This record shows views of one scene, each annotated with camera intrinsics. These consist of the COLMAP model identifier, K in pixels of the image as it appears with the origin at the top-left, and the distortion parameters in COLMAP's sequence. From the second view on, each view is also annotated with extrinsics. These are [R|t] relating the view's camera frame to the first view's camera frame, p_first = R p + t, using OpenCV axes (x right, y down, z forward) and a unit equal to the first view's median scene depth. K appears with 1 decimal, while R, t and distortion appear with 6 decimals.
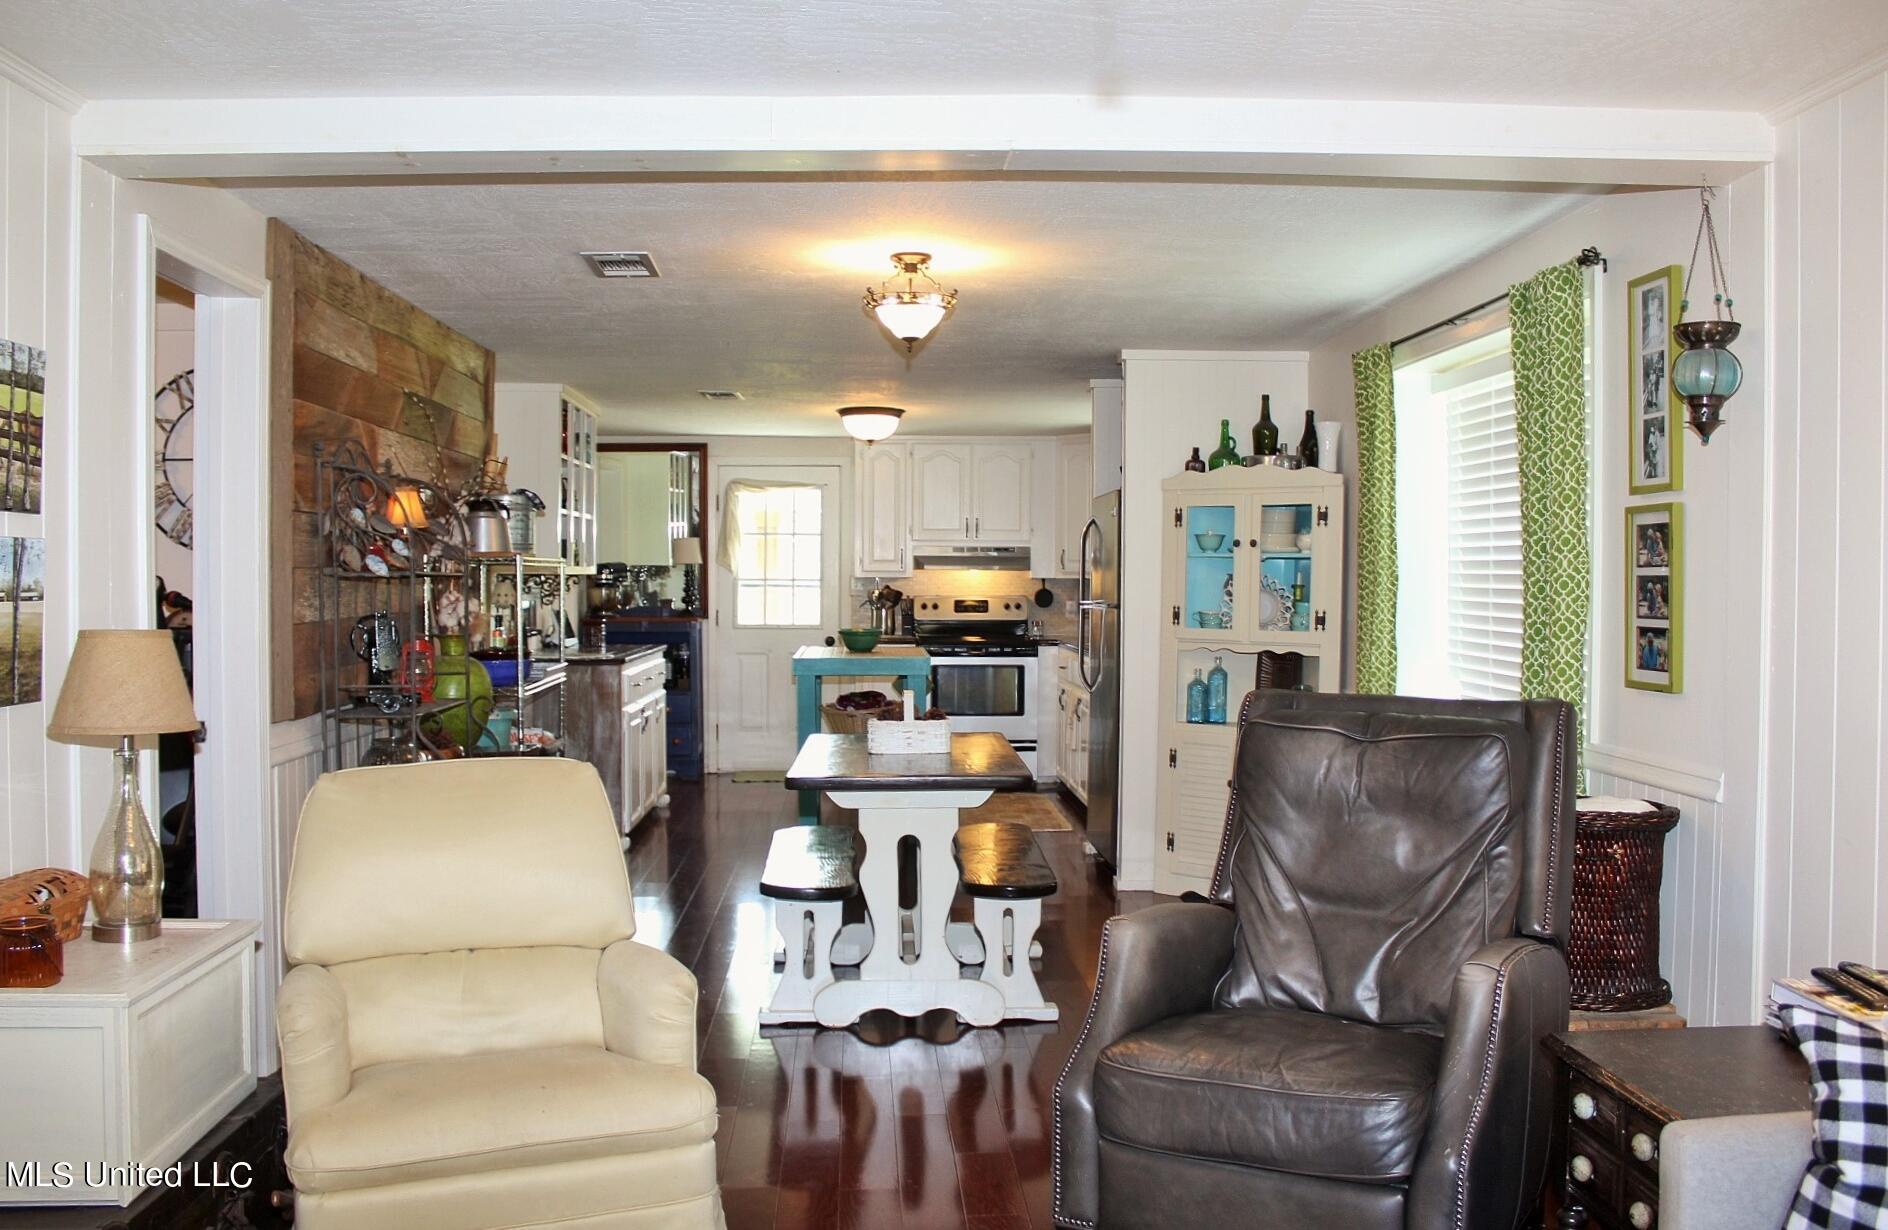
lens RADIAL K [[1601.8, 0, 940.1], [0, 1601.8, 611.0], [0, 0, 1]] dist [-0.106518, 0.018404]
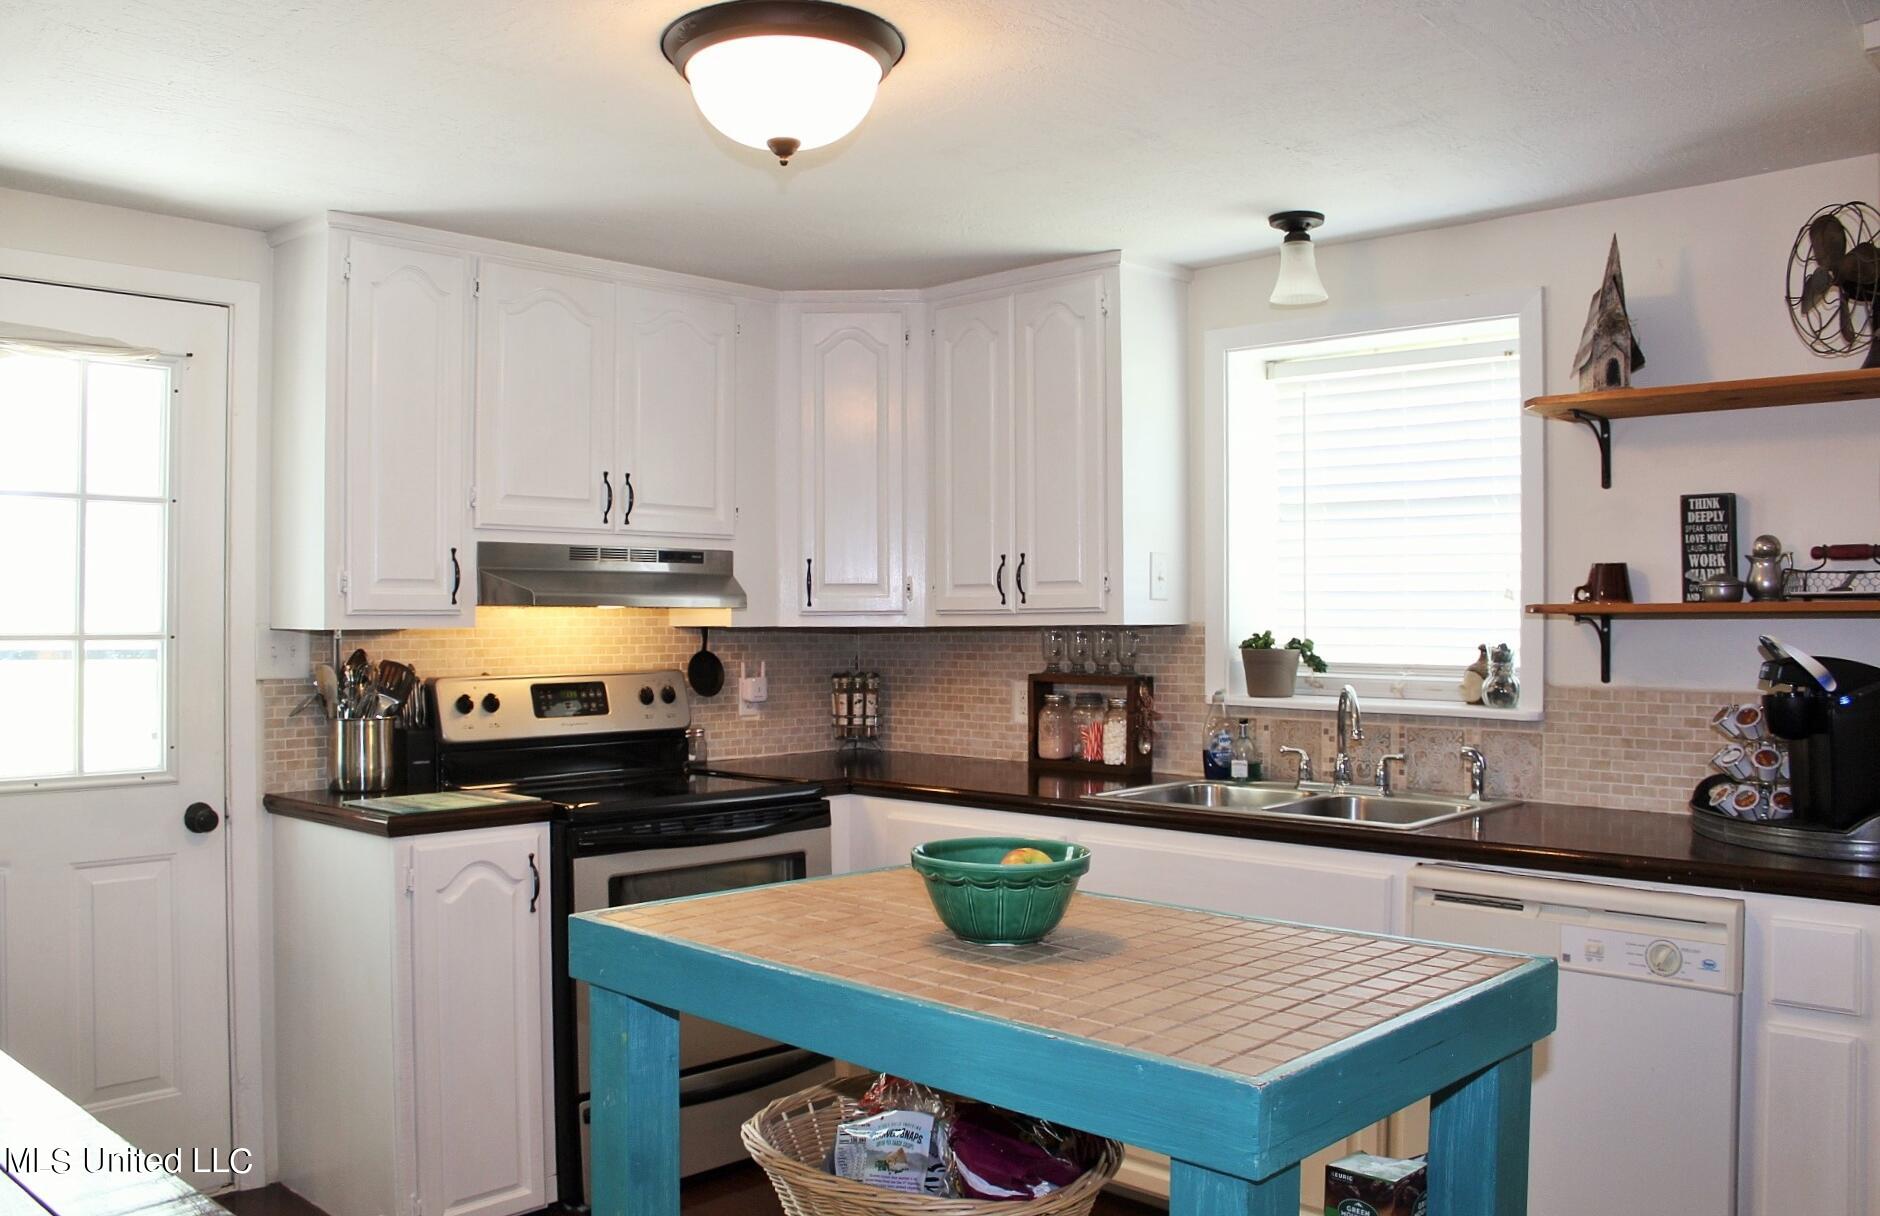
lens RADIAL K [[1595.0, 0, 942.1], [0, 1595.0, 608.2], [0, 0, 1]] dist [-0.106518, 0.018404]
pose [[0.731717, -0.001714, 0.681606, -0.224977], [0.019093, 0.999656, -0.017983, -0.020868], [-0.681341, 0.026172, 0.731498, 0.822914]]
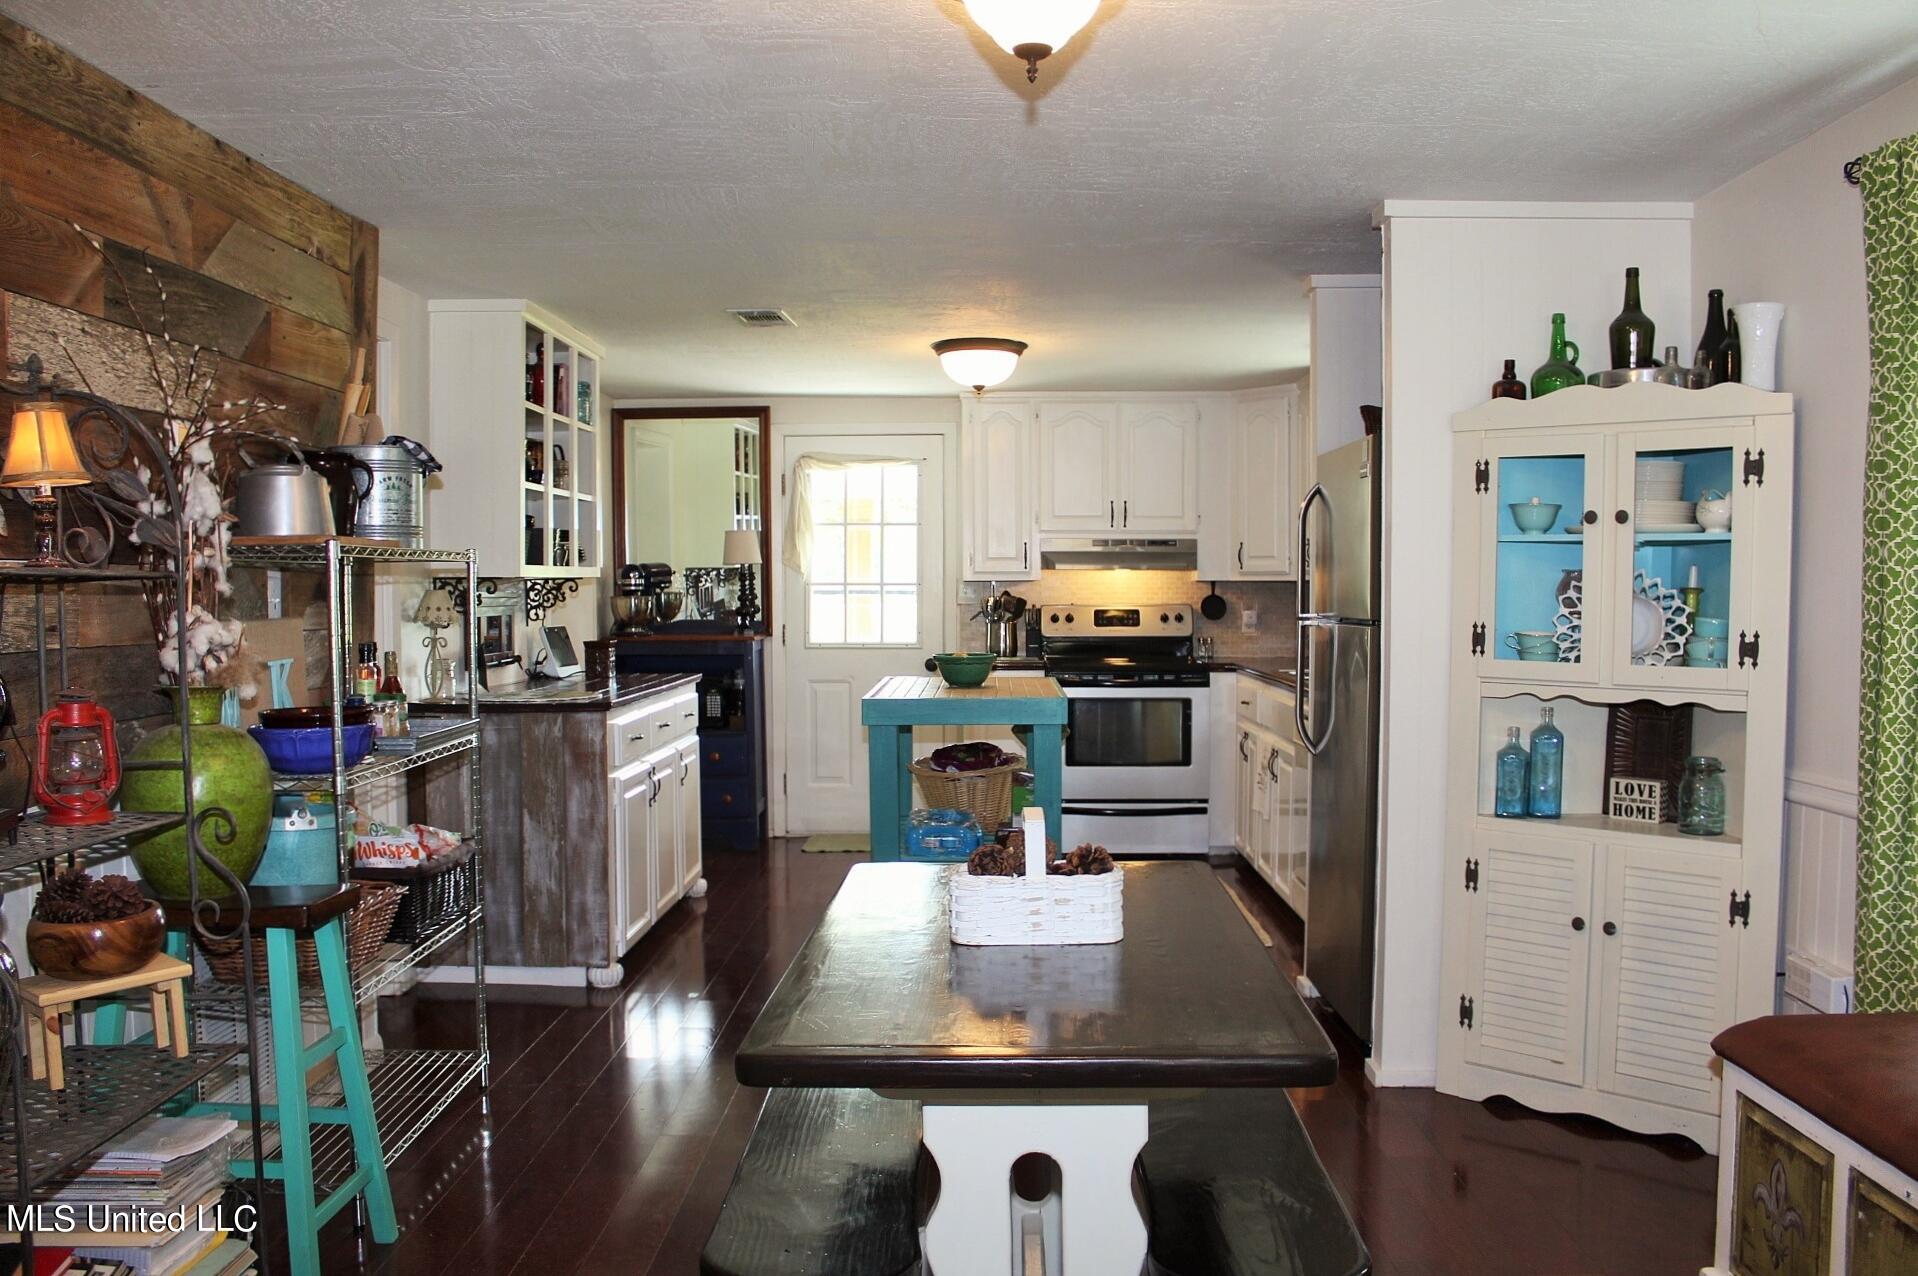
lens RADIAL K [[1590.6, 0, 953.5], [0, 1590.6, 636.4], [0, 0, 1]] dist [-0.115618, 0.017947]
pose [[0.997499, -0.003065, -0.070607, -0.005929], [0.003940, 0.999917, 0.012261, -0.004873], [0.070564, -0.012509, 0.997429, 0.310188]]
